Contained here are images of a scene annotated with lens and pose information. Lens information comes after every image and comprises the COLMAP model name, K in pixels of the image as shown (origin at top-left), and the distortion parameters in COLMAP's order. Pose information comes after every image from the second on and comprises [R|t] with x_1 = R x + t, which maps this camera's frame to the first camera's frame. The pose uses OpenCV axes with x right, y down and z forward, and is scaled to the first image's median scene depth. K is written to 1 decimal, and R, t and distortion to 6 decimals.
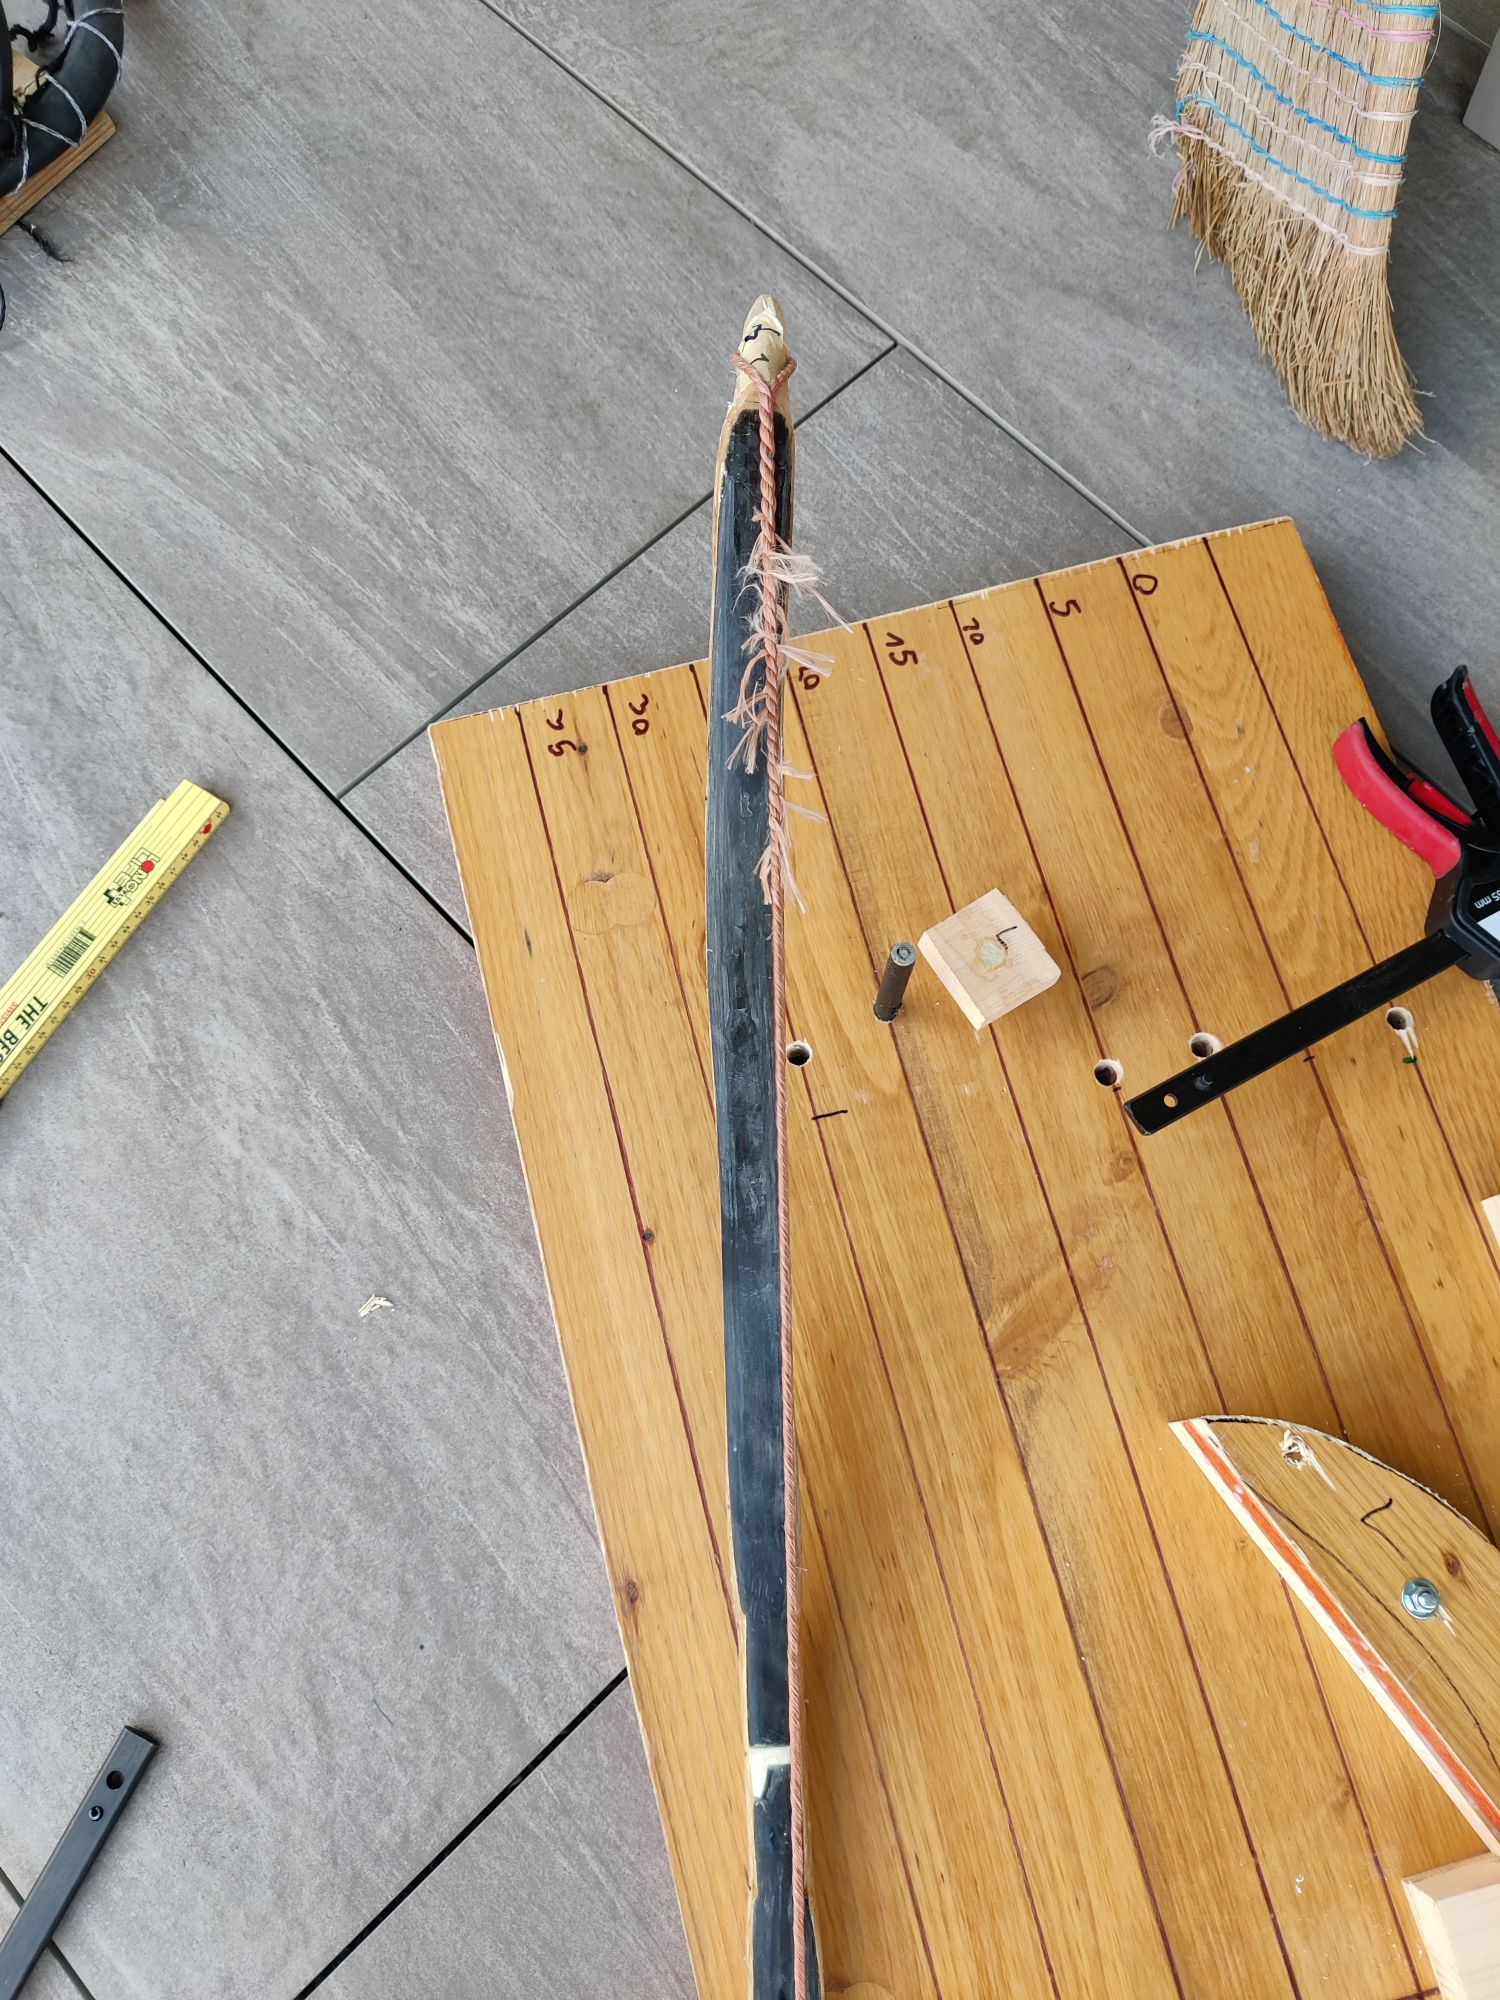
lens RADIAL K [[1535.8, 0, 750.0], [0, 1535.8, 1000.0], [0, 0, 1]] dist [0.015155, -0.055131]
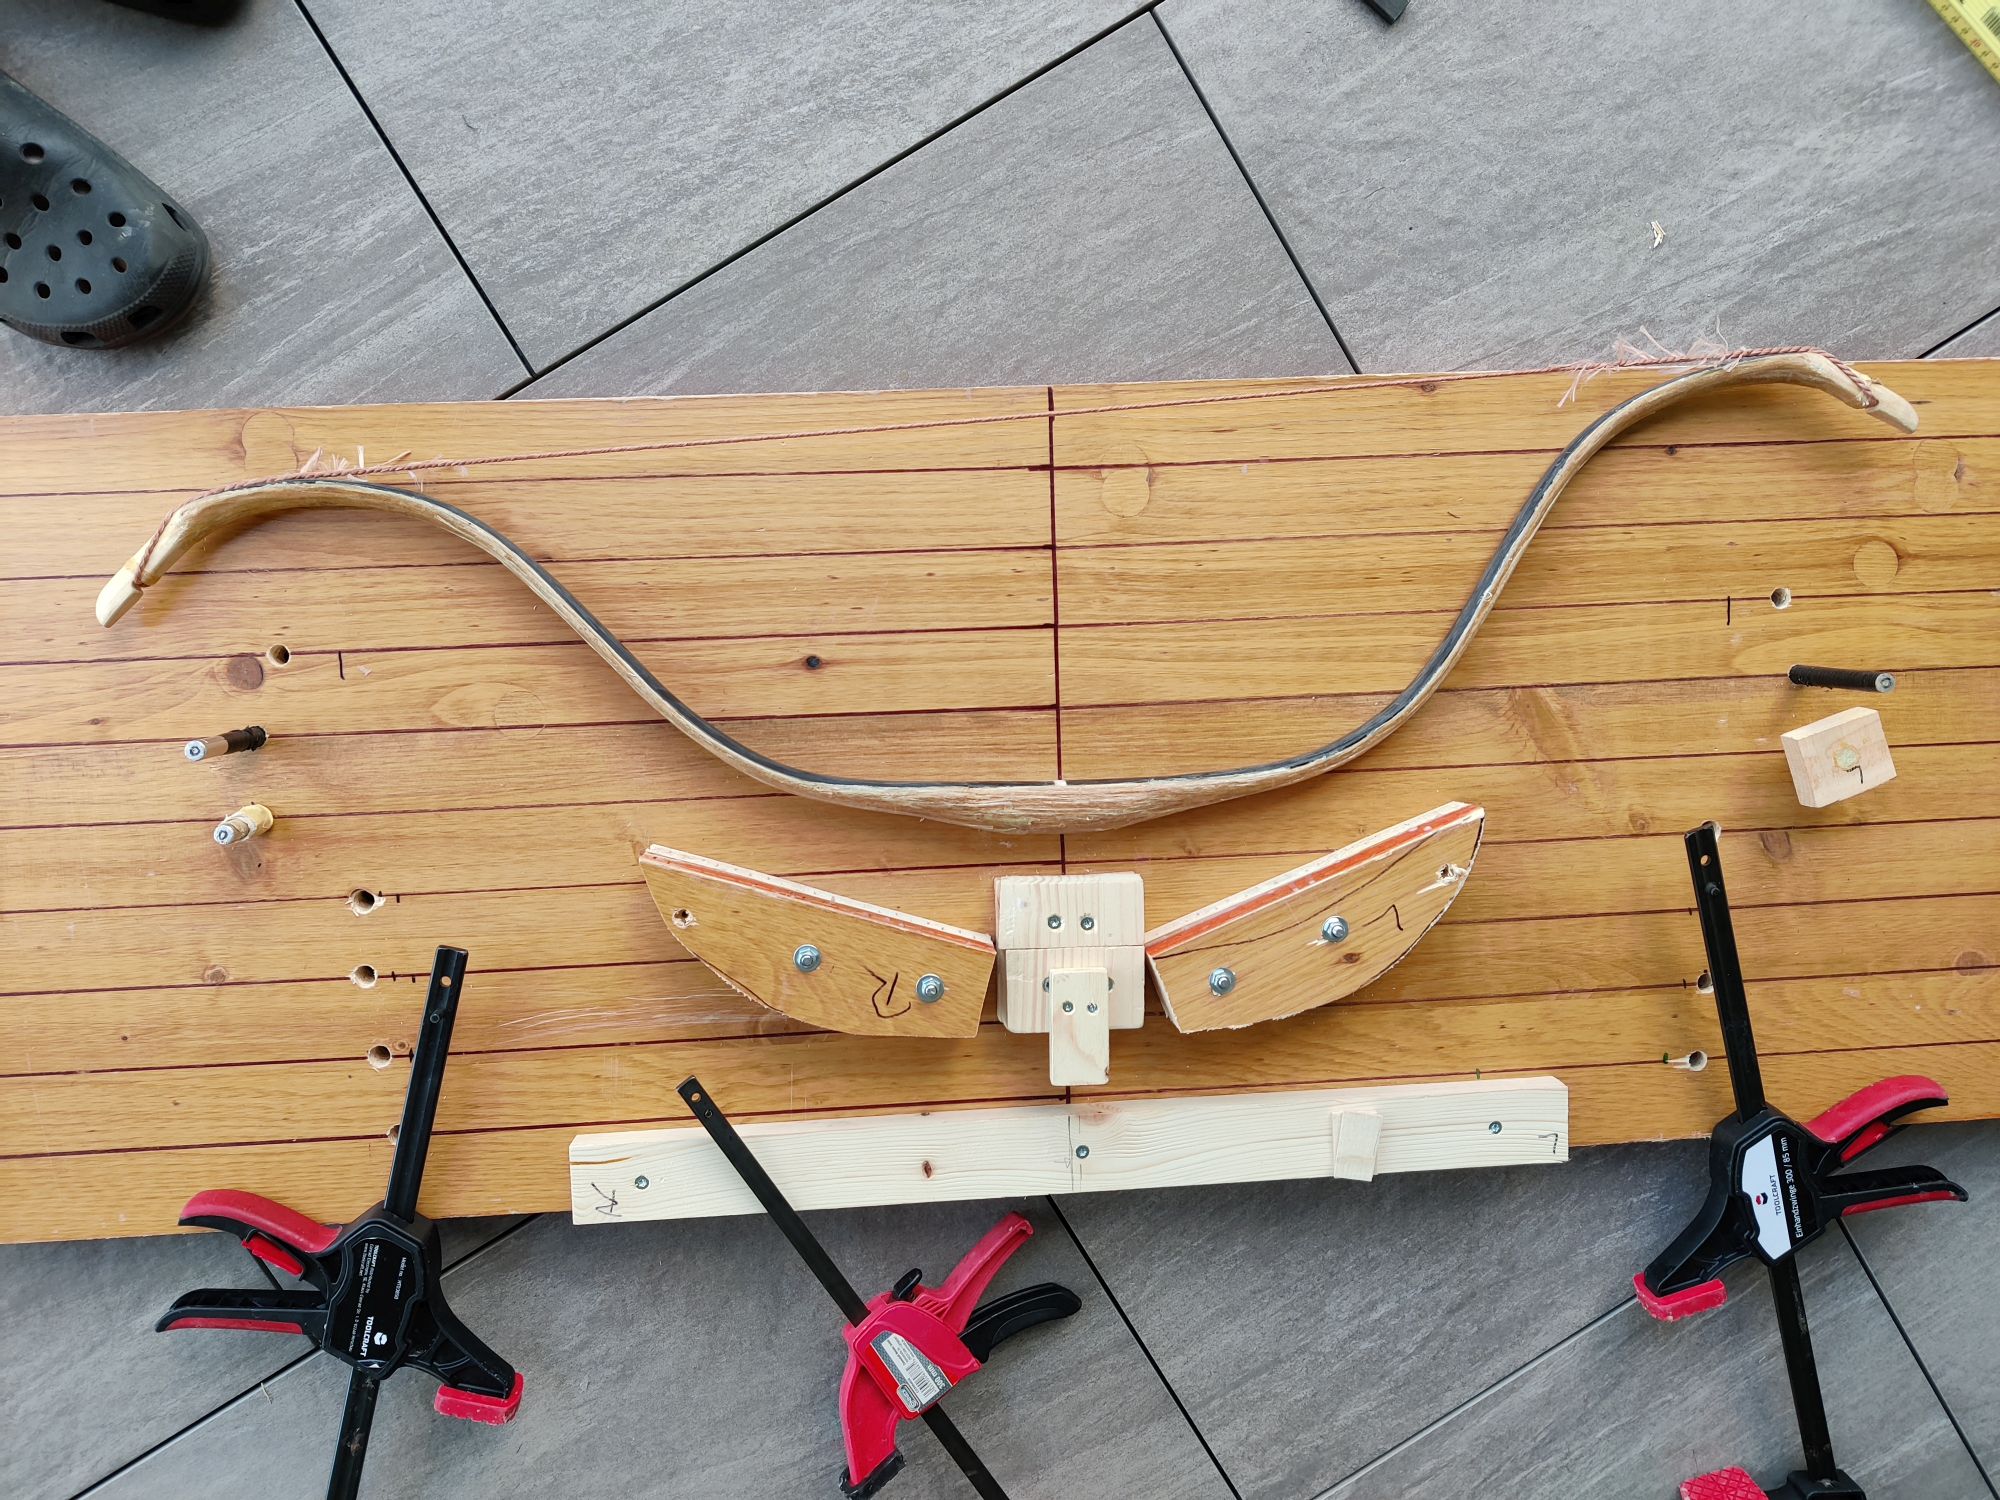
lens RADIAL K [[1481.0, 0, 990.4], [0, 1481.0, 743.5], [0, 0, 1]] dist [-0.016641, 0.007260]
pose [[-0.209764, 0.975329, 0.068787, 0.213586], [-0.947747, -0.220118, 0.230921, 0.365379], [0.240365, -0.016754, 0.970538, -0.354031]]
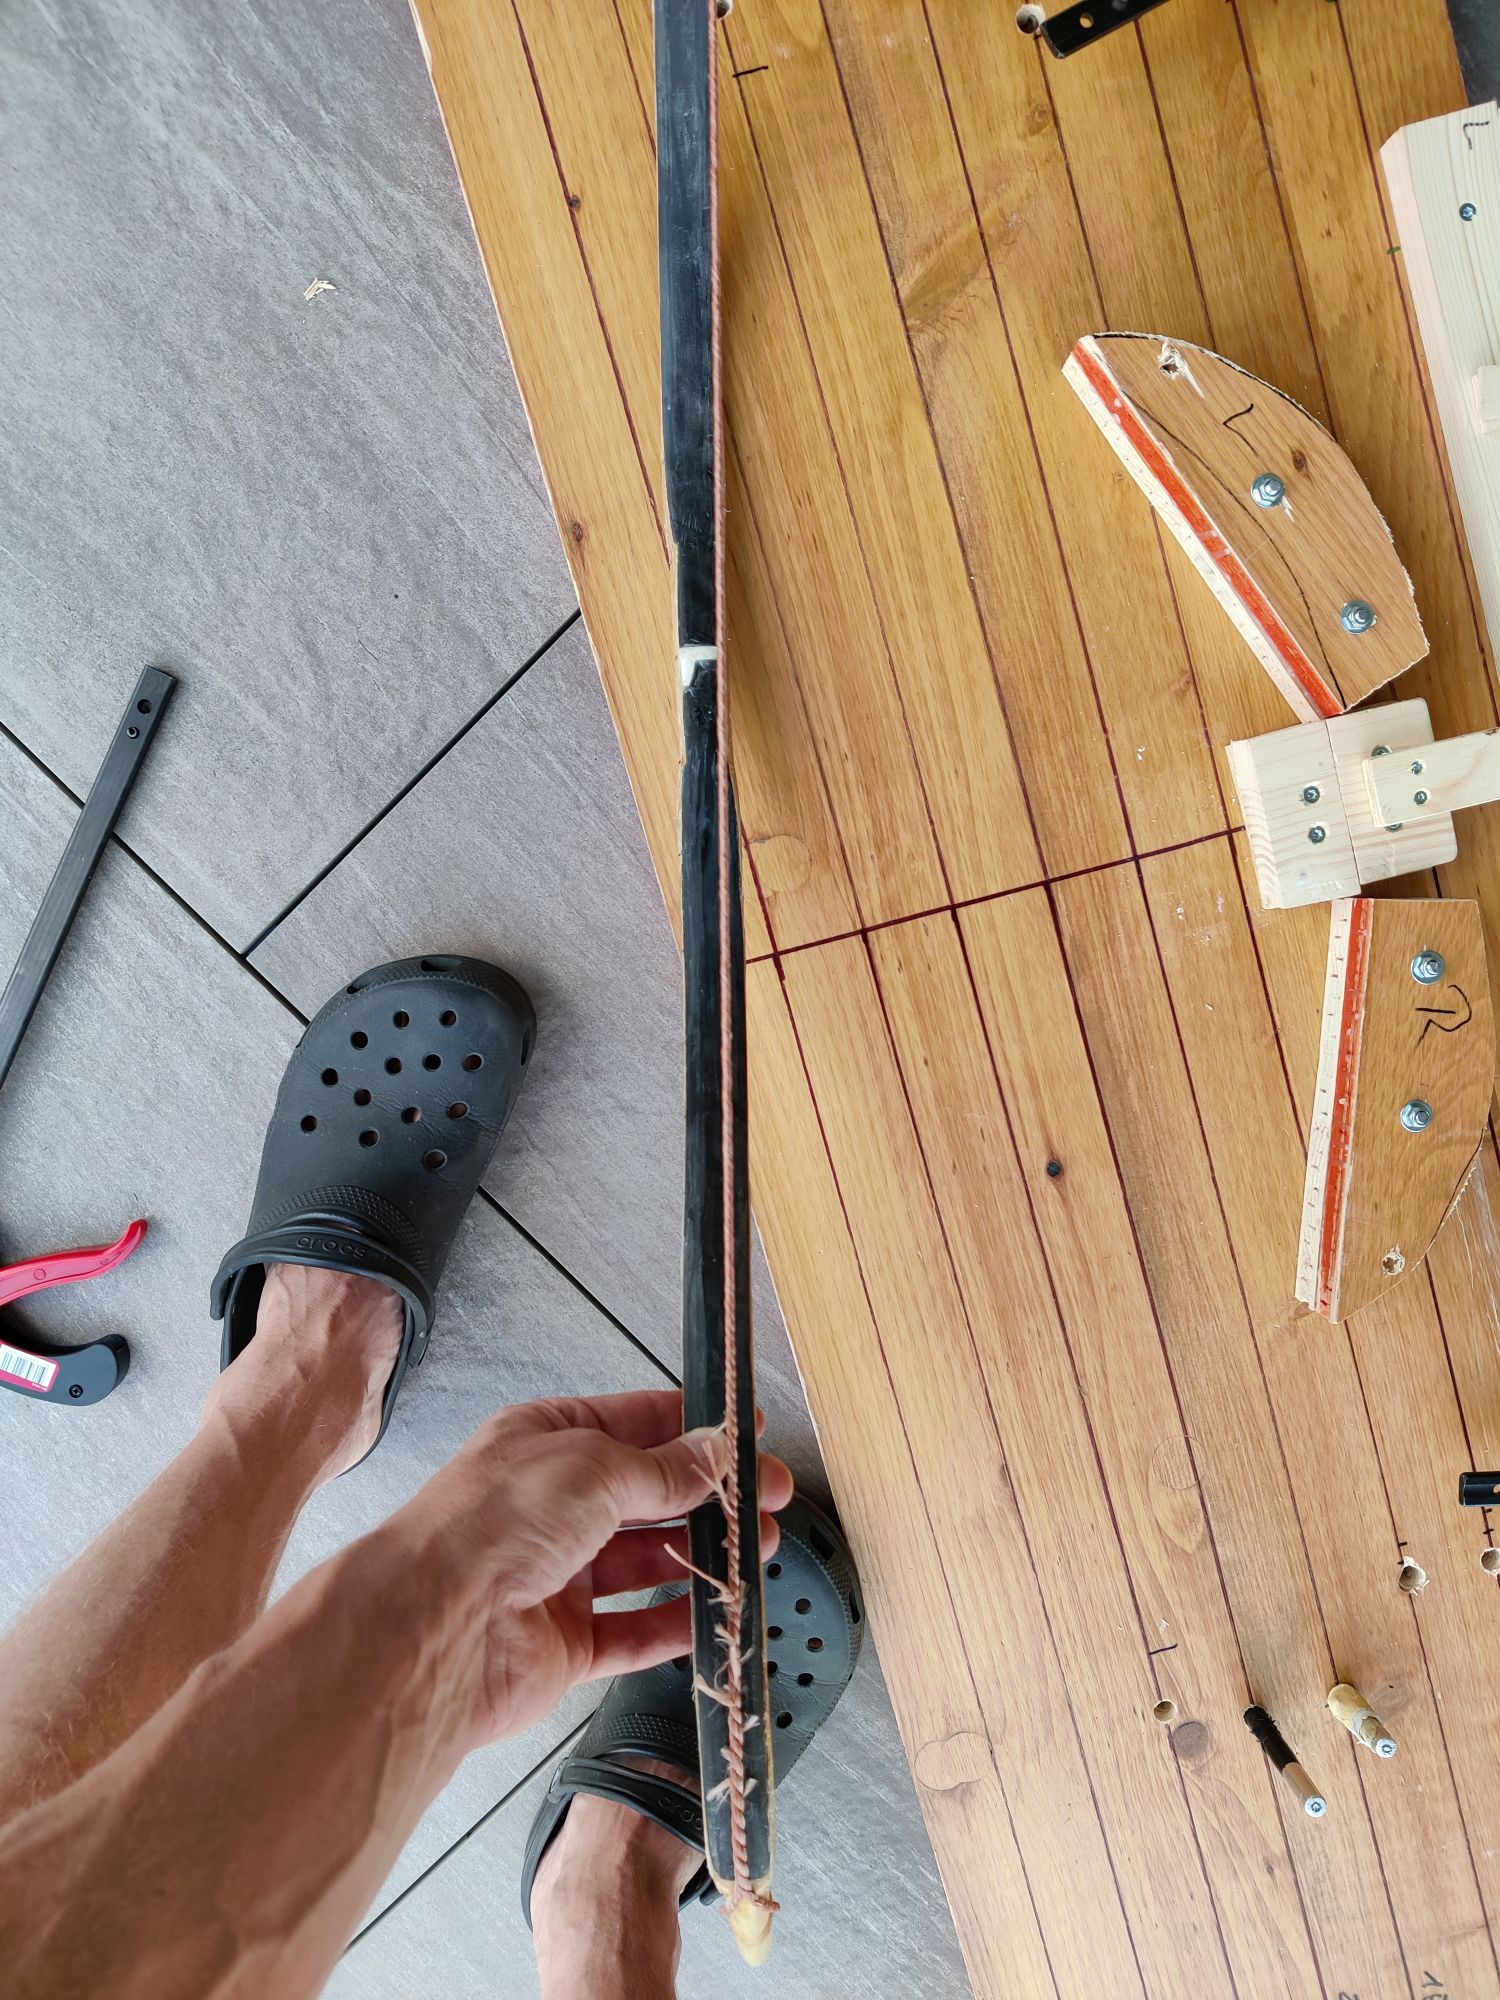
lens RADIAL K [[1481.0, 0, 739.3], [0, 1481.0, 1035.1], [0, 0, 1]] dist [-0.016641, 0.007260]
pose [[0.999604, -0.023090, 0.016076, 0.015525], [0.014587, 0.913918, 0.405637, 0.272623], [-0.024058, -0.405242, 0.913893, -0.138561]]
